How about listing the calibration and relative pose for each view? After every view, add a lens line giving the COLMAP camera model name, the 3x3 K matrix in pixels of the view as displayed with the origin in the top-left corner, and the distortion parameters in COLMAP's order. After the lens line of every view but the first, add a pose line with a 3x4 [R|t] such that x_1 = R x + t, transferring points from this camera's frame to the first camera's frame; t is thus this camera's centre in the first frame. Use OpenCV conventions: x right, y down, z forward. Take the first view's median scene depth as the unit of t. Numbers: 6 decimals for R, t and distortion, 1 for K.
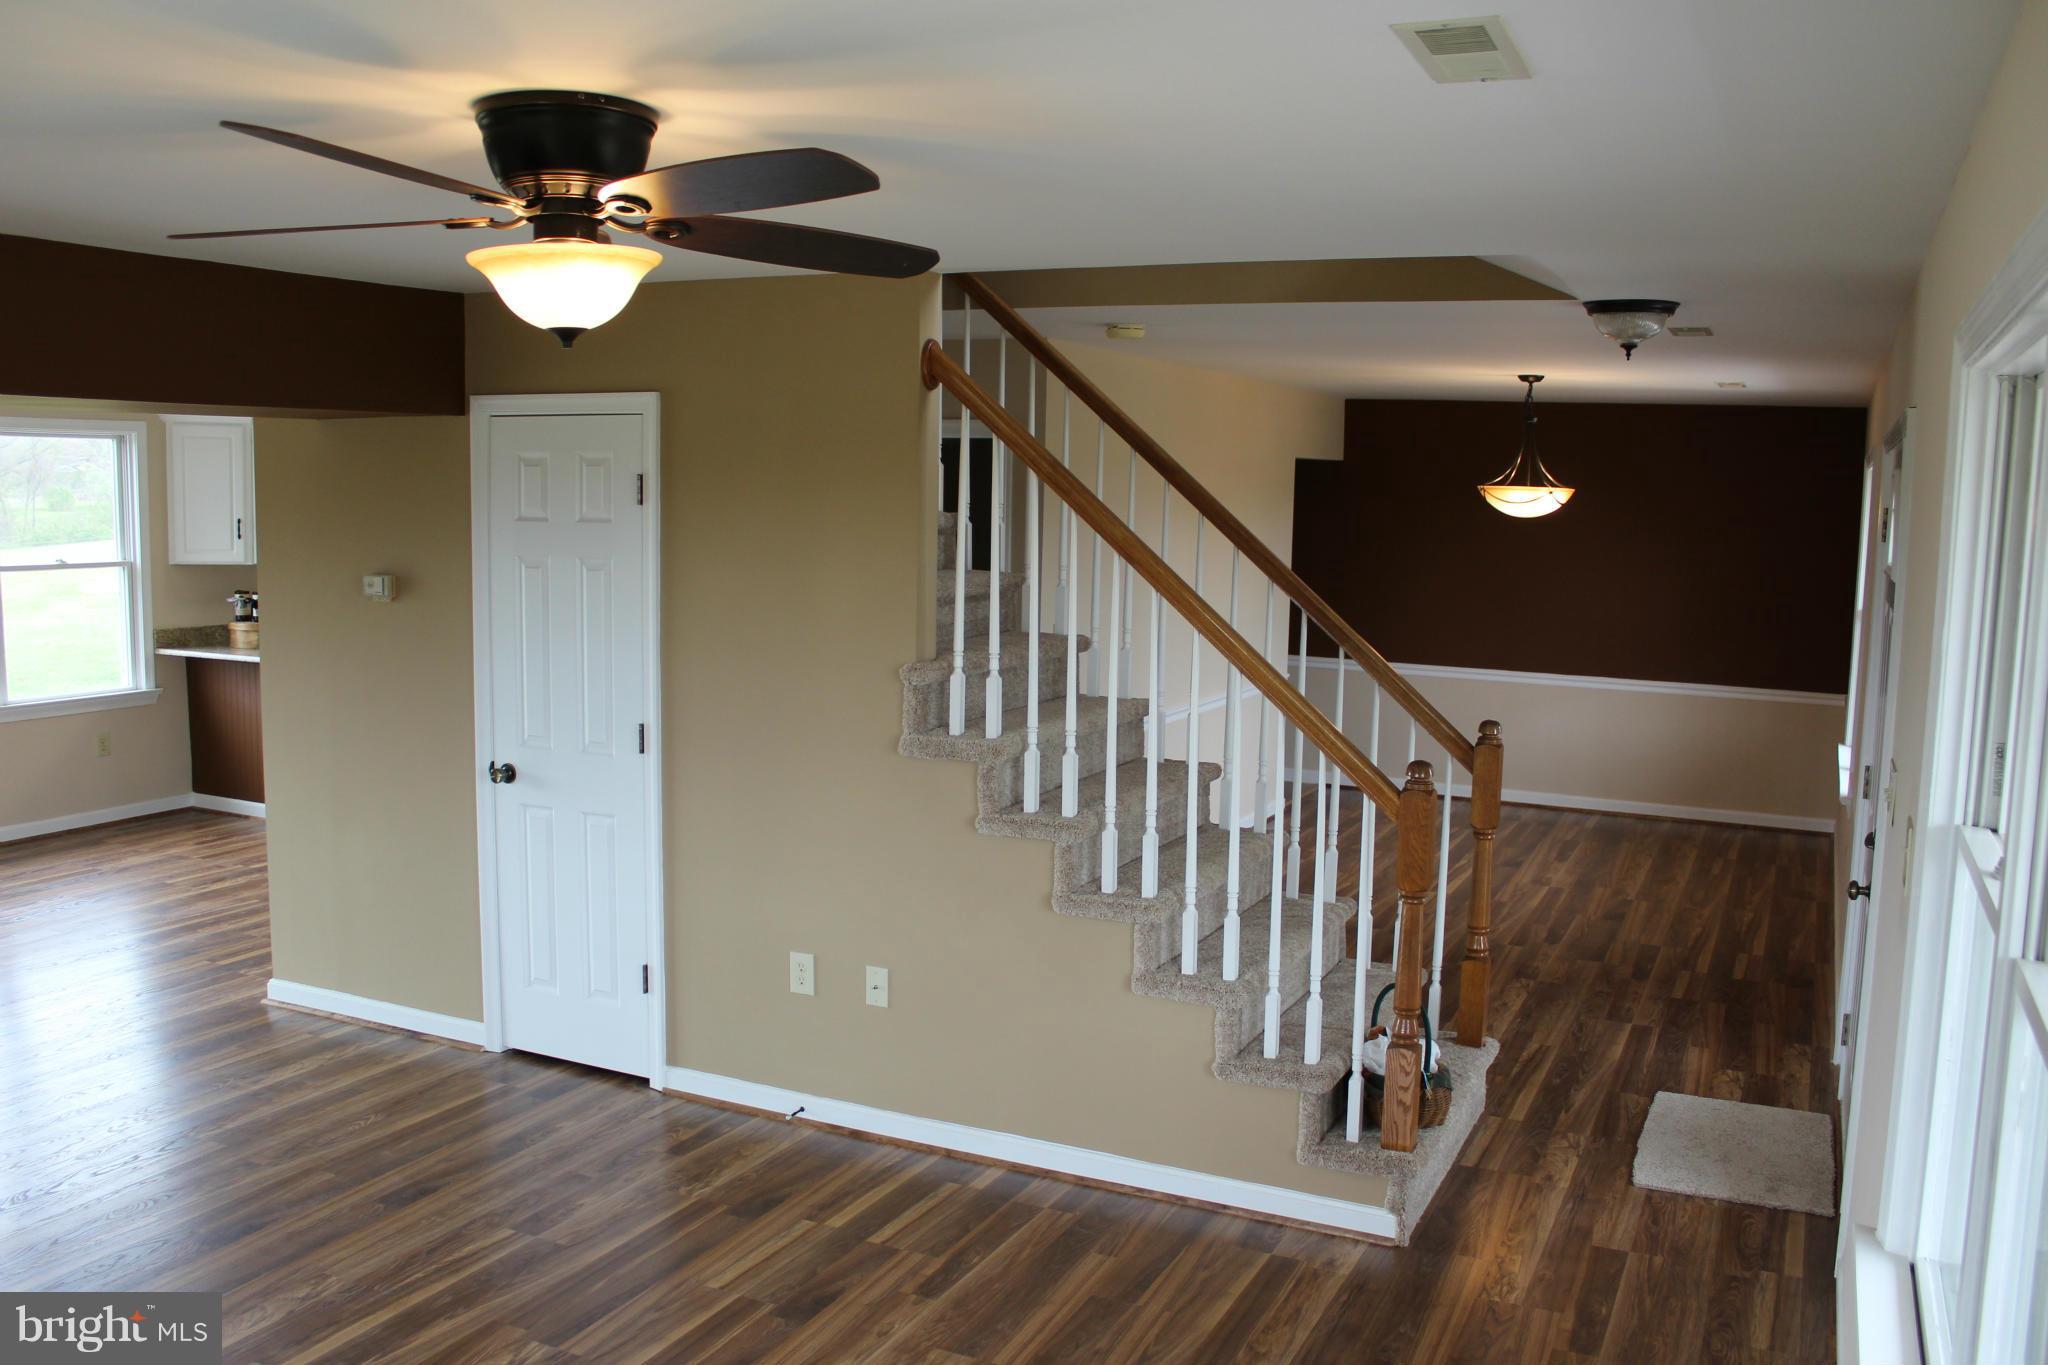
lens RADIAL K [[1717.3, 0, 1022.9], [0, 1717.3, 707.9], [0, 0, 1]] dist [-0.162707, 0.147205]
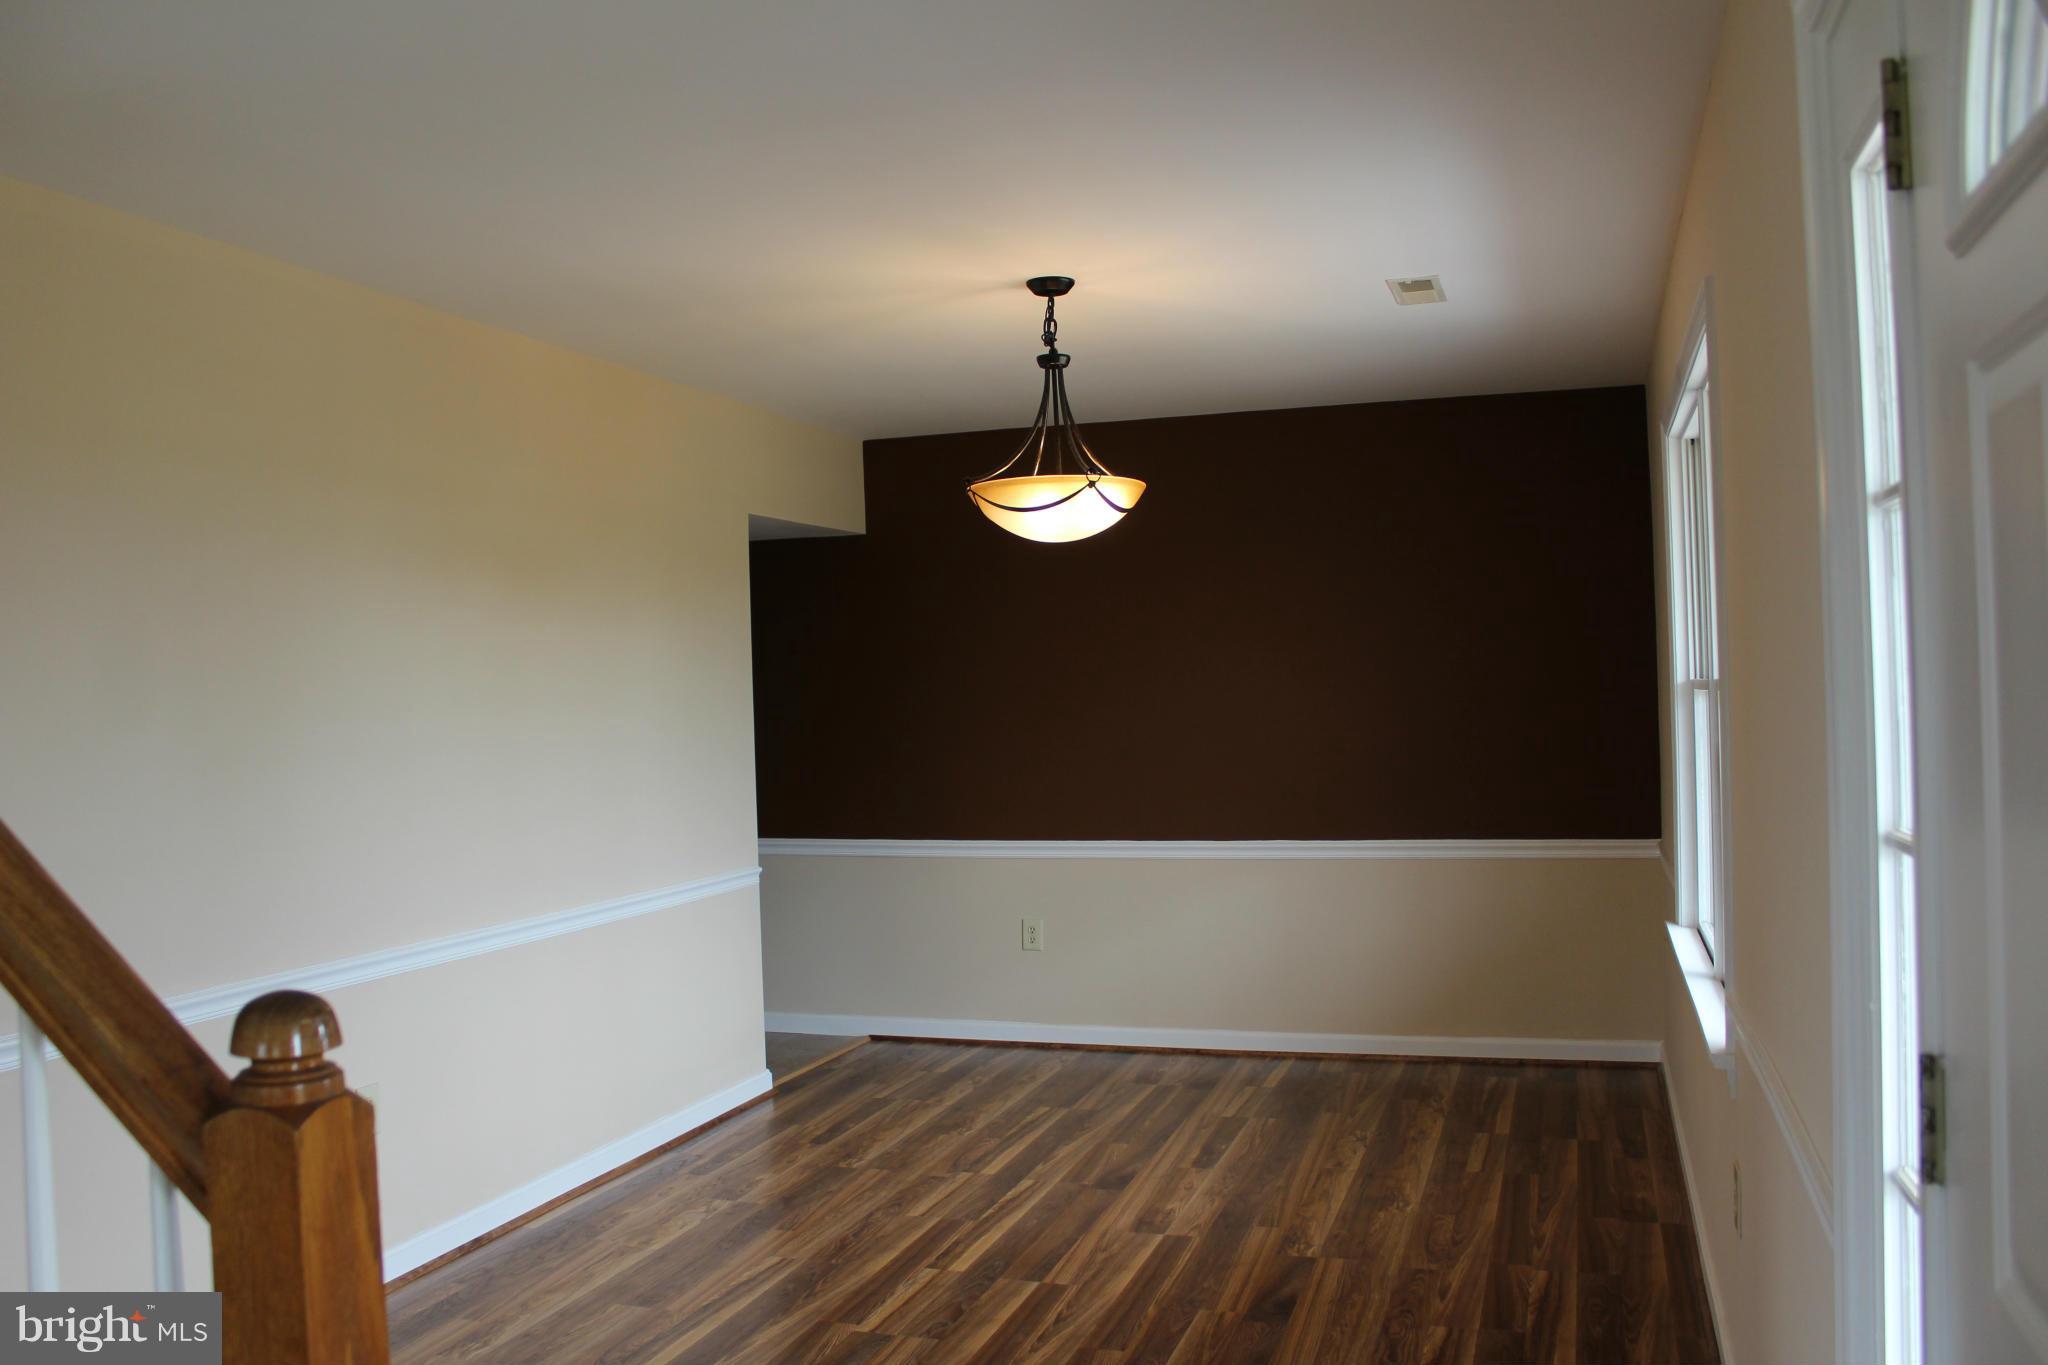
lens RADIAL K [[1717.3, 0, 1022.9], [0, 1717.3, 707.9], [0, 0, 1]] dist [-0.162707, 0.147205]
pose [[0.990419, -0.050988, 0.128339, 0.207484], [0.065993, 0.991110, -0.115523, 0.000804], [-0.121307, 0.122886, 0.984979, 0.462985]]
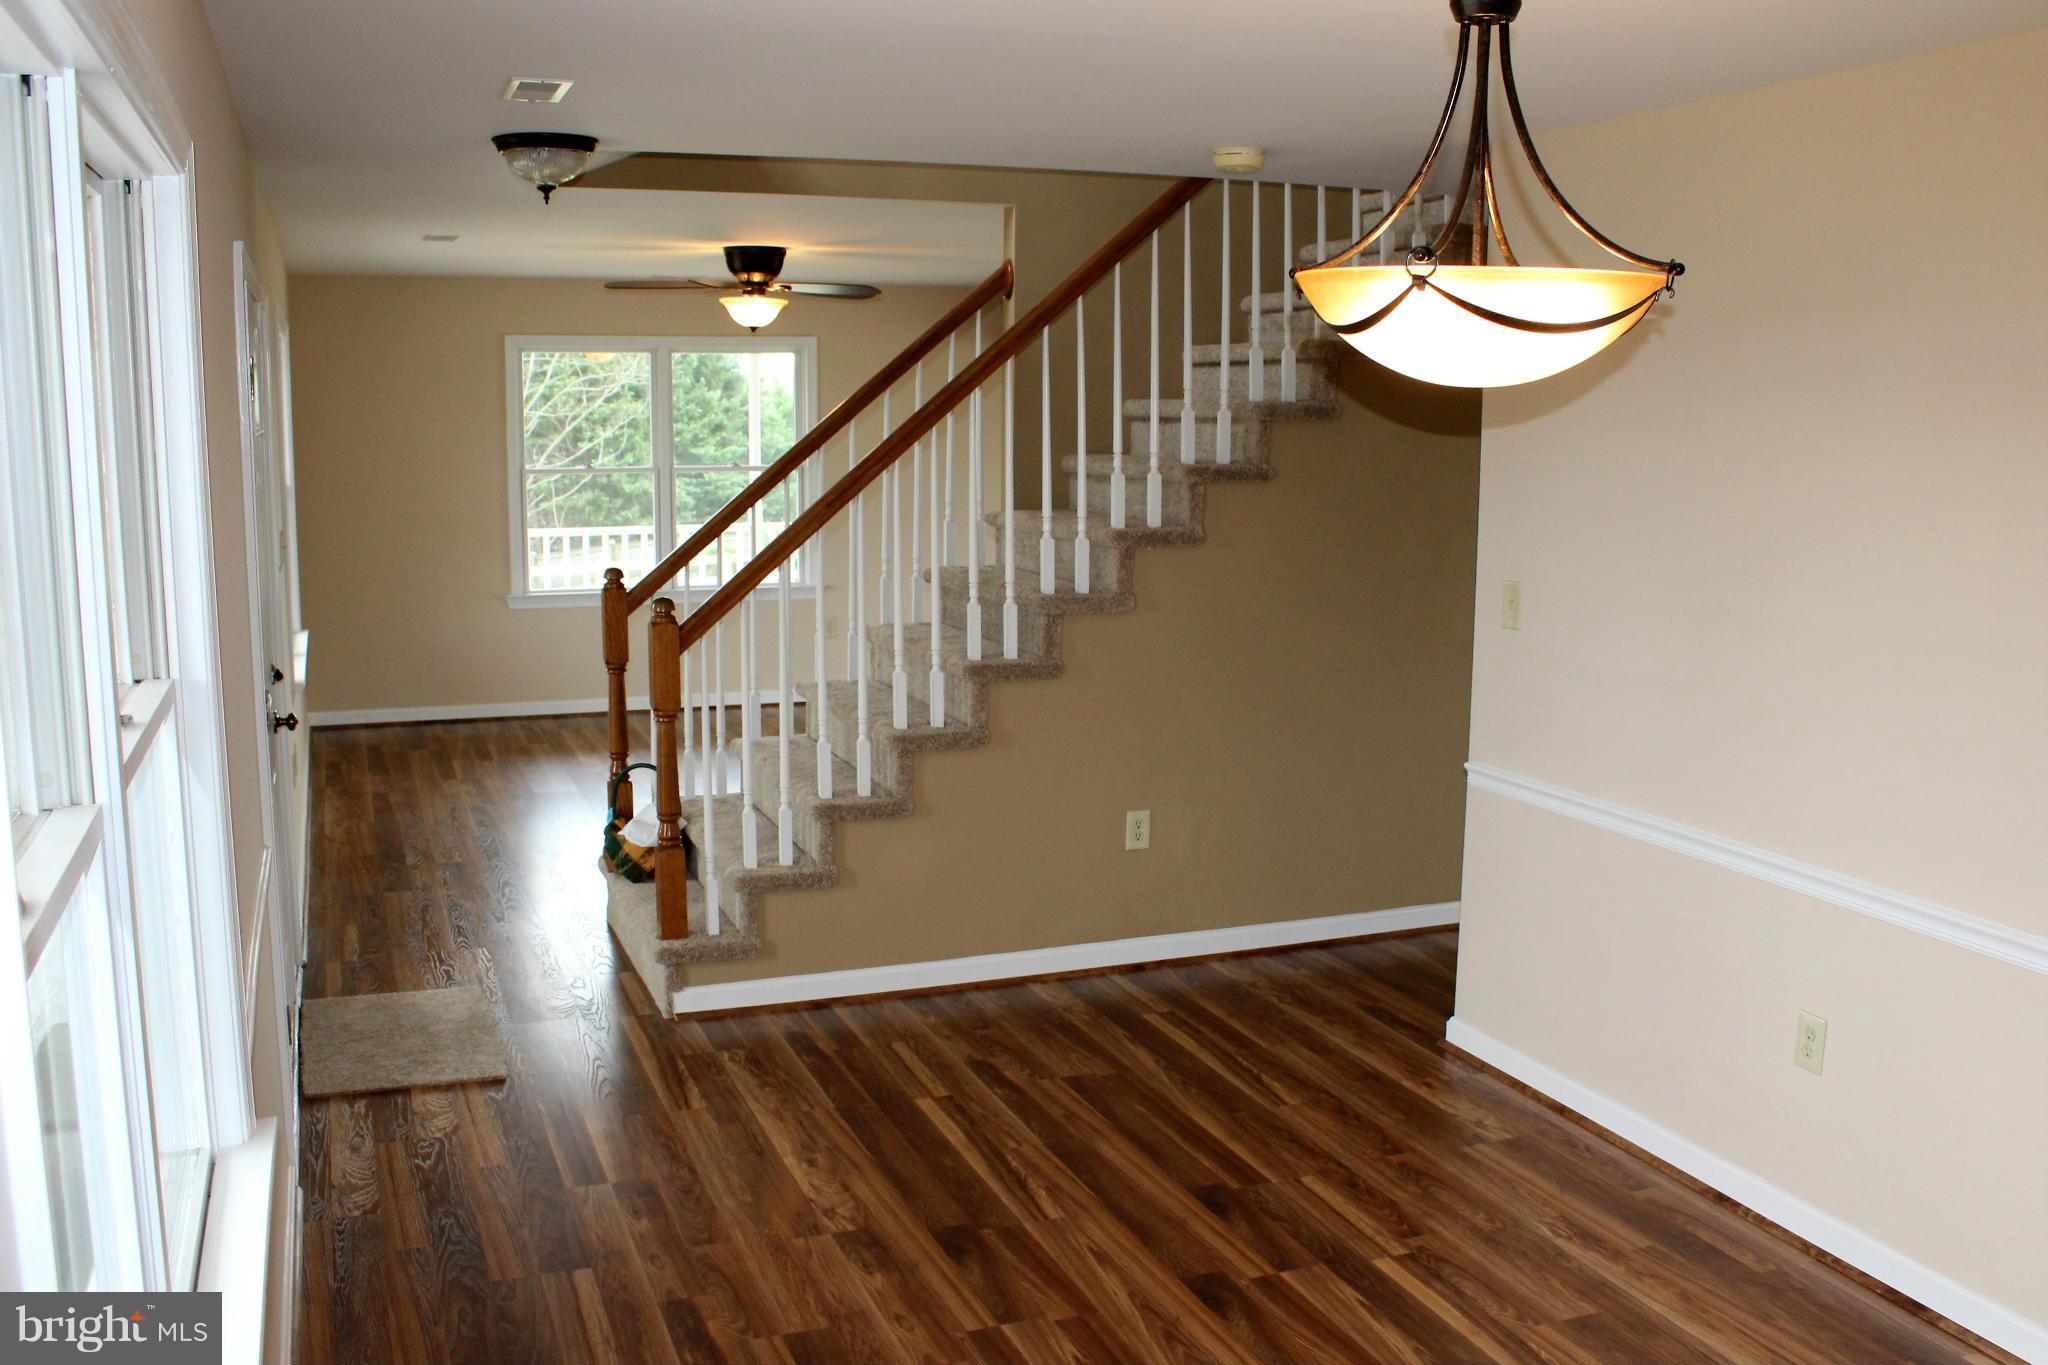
lens RADIAL K [[1717.3, 0, 1022.9], [0, 1717.3, 707.9], [0, 0, 1]] dist [-0.162707, 0.147205]
pose [[-0.668738, 0.110877, -0.735184, 0.519810], [-0.112081, 0.962484, 0.247109, -0.119717], [0.735001, 0.247651, -0.631223, 1.080289]]
